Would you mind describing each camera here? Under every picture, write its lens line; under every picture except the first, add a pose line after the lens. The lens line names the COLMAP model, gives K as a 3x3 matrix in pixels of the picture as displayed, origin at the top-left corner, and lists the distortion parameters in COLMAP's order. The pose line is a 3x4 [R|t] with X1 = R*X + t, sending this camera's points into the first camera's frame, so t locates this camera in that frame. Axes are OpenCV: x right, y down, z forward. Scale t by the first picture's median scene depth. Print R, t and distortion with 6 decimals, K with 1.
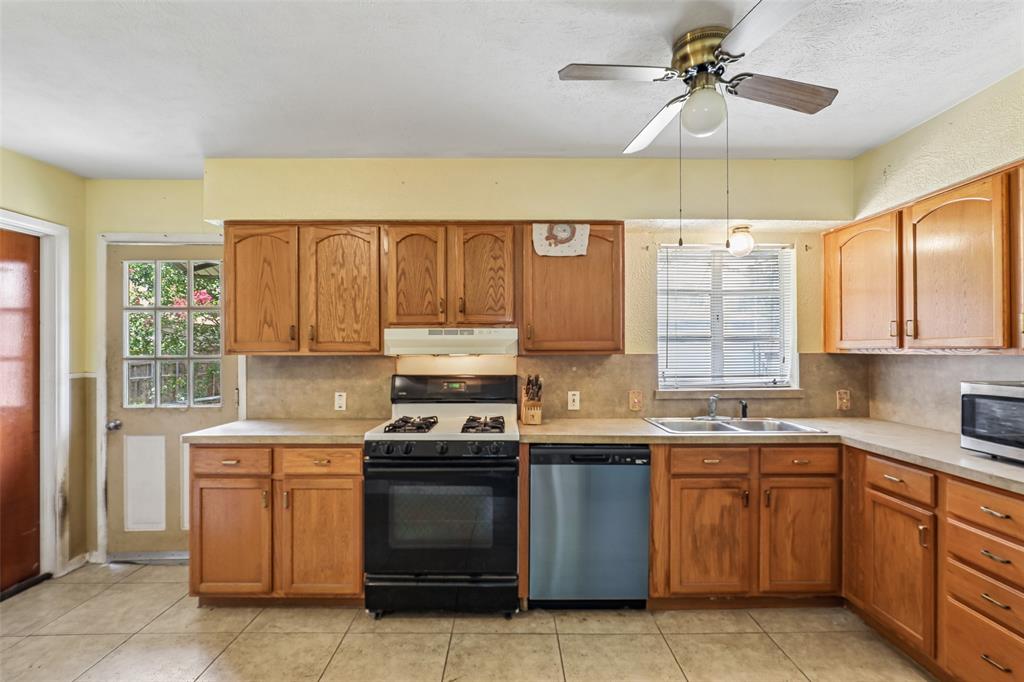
lens RADIAL K [[491.6, 0, 511.3], [0, 491.6, 348.9], [0, 0, 1]] dist [0.004743, 0.002829]
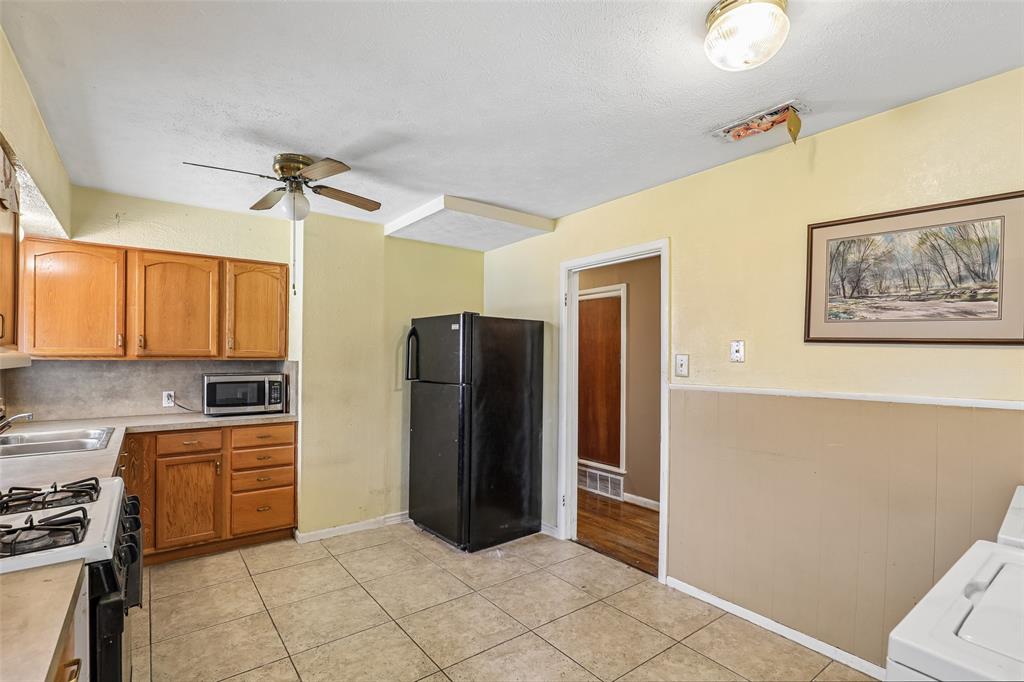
lens RADIAL K [[478.3, 0, 517.8], [0, 478.3, 351.6], [0, 0, 1]] dist [-0.013043, 0.002048]
pose [[-0.604132, 0.004542, 0.796871, -0.851156], [-0.004287, 0.999951, -0.008950, -0.004530], [-0.796872, -0.008823, -0.604083, 0.935177]]
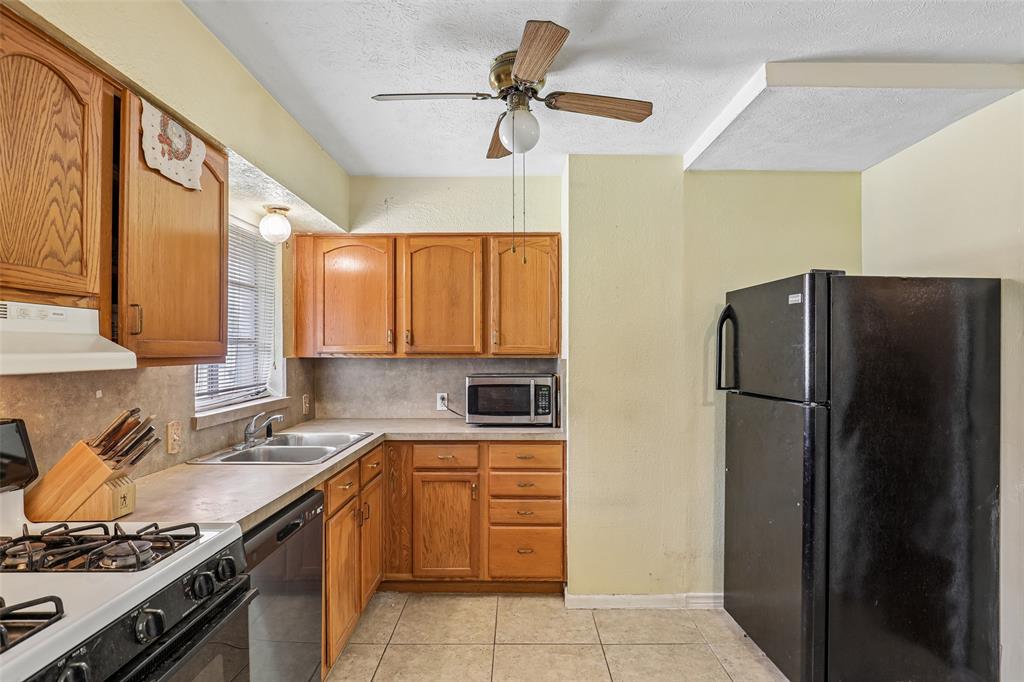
lens RADIAL K [[543.6, 0, 517.7], [0, 543.6, 346.3], [0, 0, 1]] dist [-0.024967, 0.003238]
pose [[0.015828, 0.009481, 0.999830, -0.524449], [0.001317, 0.999954, -0.009503, -0.004215], [-0.999874, 0.001468, 0.015815, 0.685563]]
